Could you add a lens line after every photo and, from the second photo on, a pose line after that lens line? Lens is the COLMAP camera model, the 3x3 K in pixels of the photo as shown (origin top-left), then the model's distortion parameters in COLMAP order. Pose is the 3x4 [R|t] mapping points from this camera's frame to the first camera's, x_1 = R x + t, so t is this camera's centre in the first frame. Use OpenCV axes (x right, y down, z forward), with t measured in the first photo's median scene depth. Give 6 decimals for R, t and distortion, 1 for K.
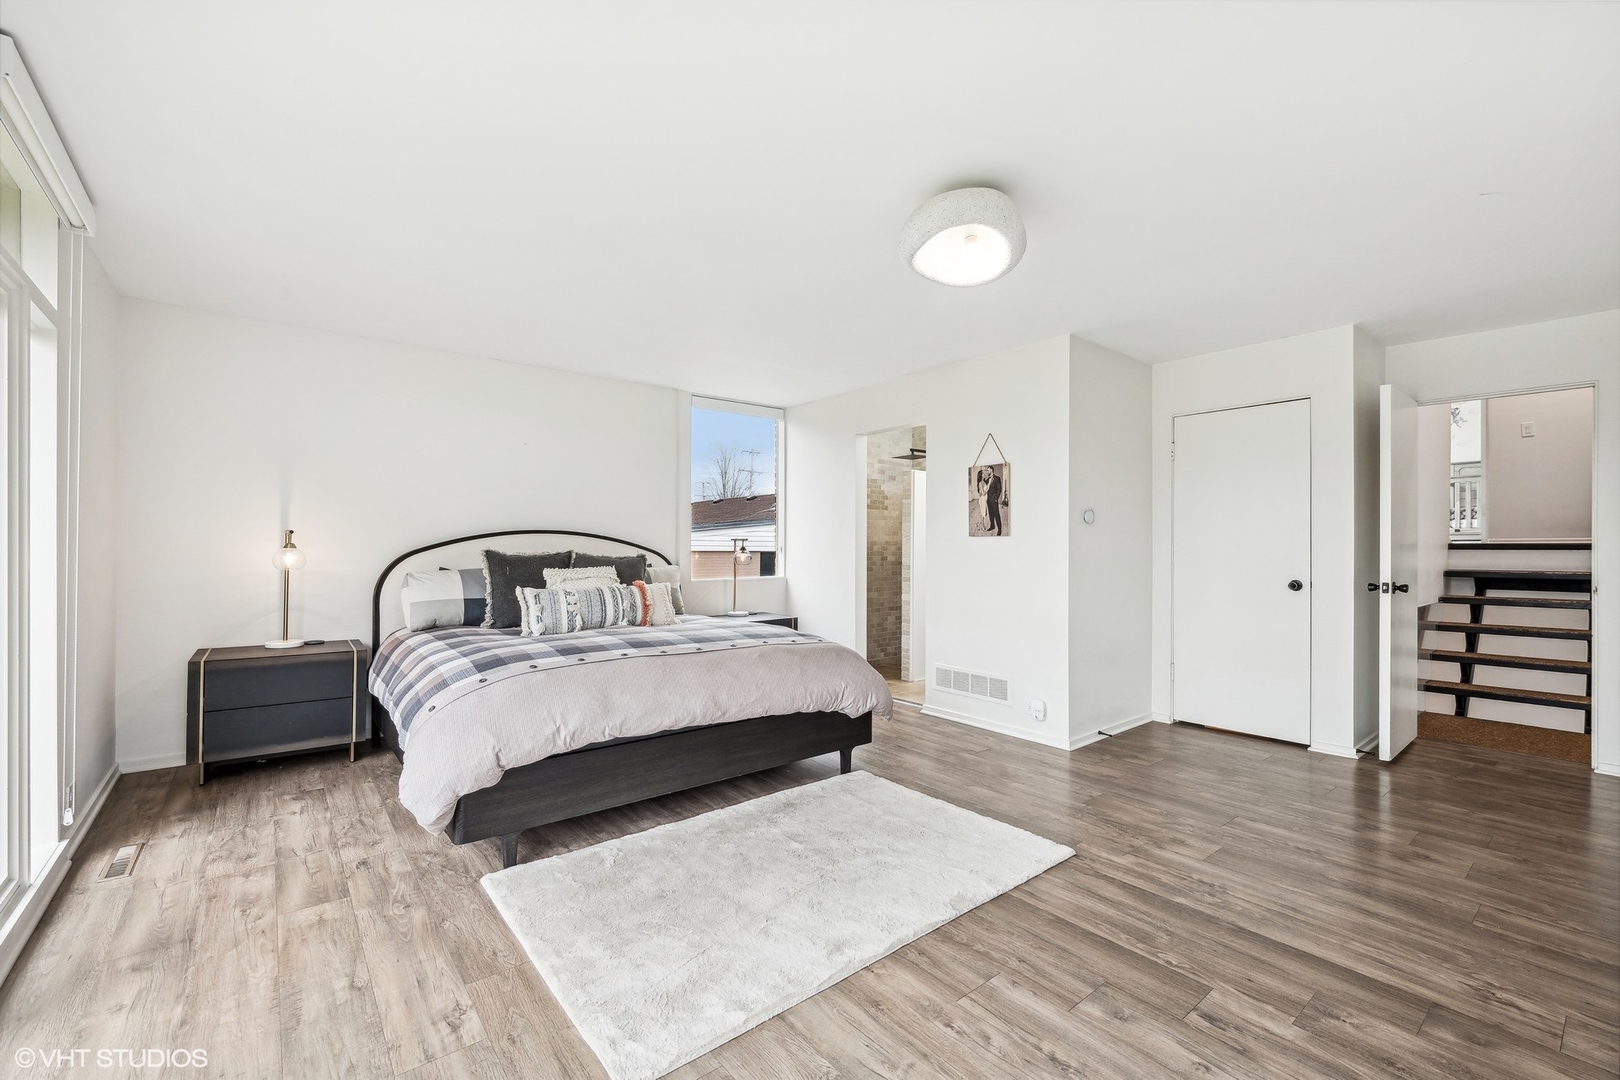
lens RADIAL K [[683.4, 0, 810.8], [0, 683.4, 541.4], [0, 0, 1]] dist [0.000137, -0.000022]
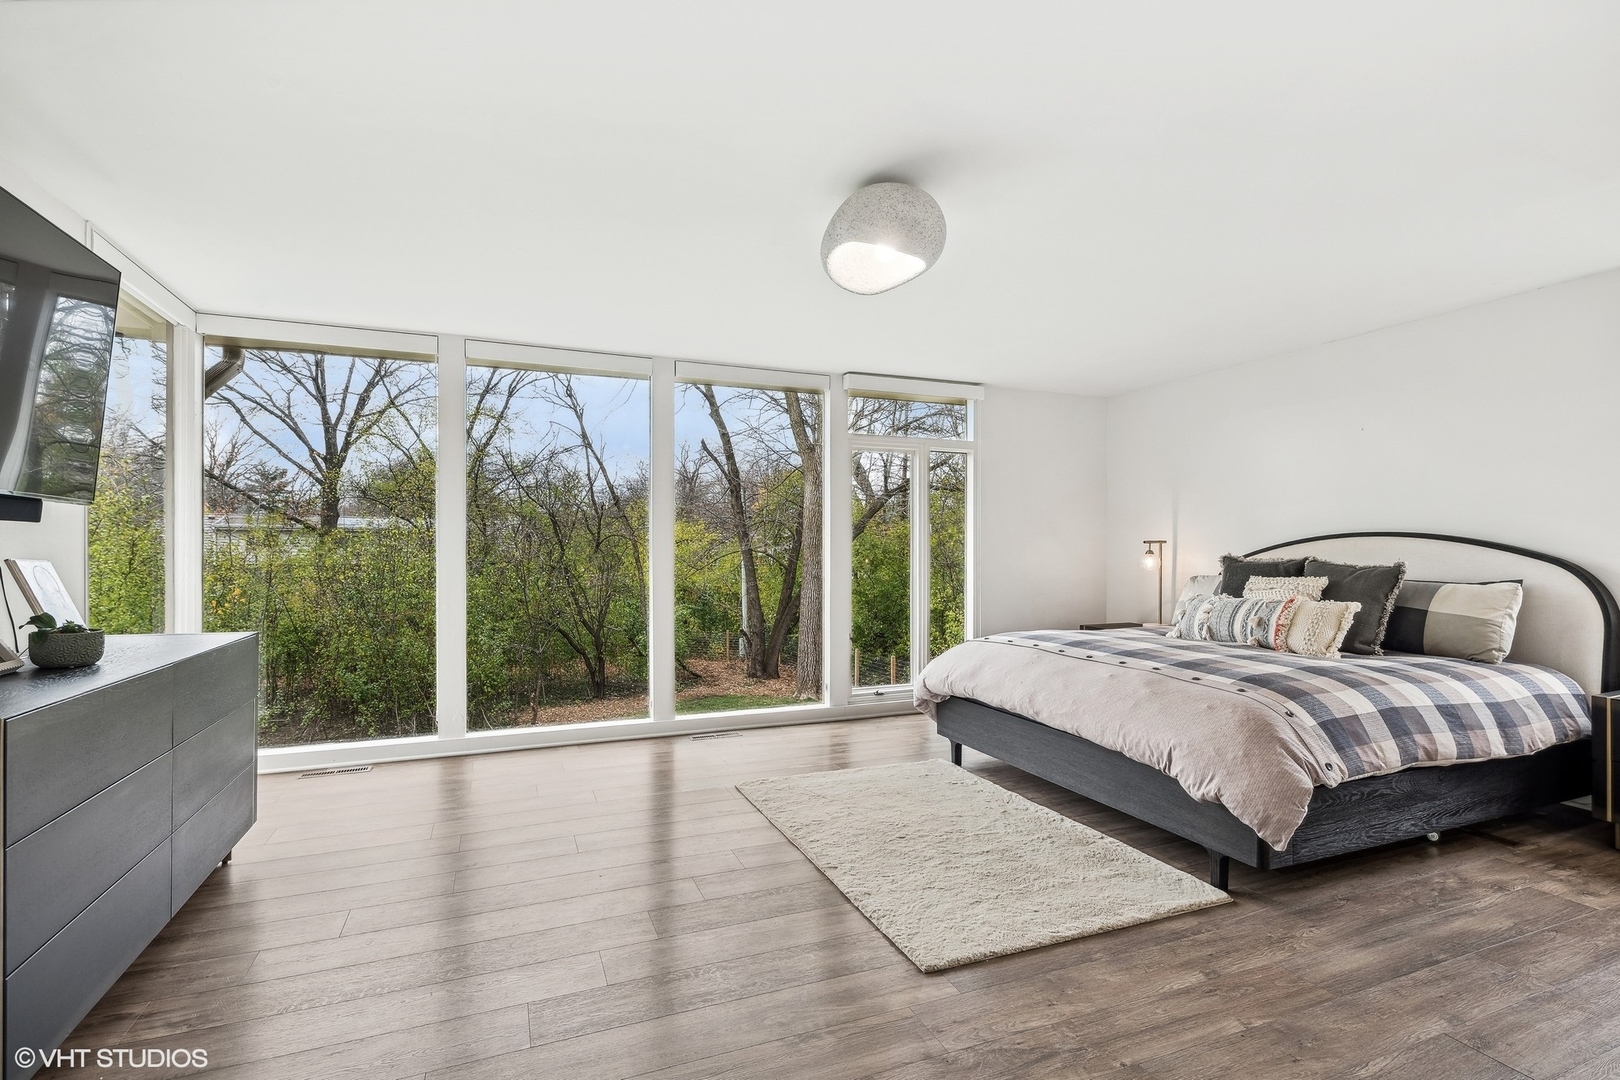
lens RADIAL K [[773.9, 0, 812.3], [0, 773.9, 548.5], [0, 0, 1]] dist [-0.000630, -0.000178]
pose [[-0.288901, -0.009408, -0.957313, 0.982563], [0.003102, 0.999937, -0.010763, 0.014162], [0.957354, -0.006079, -0.288853, 0.912847]]
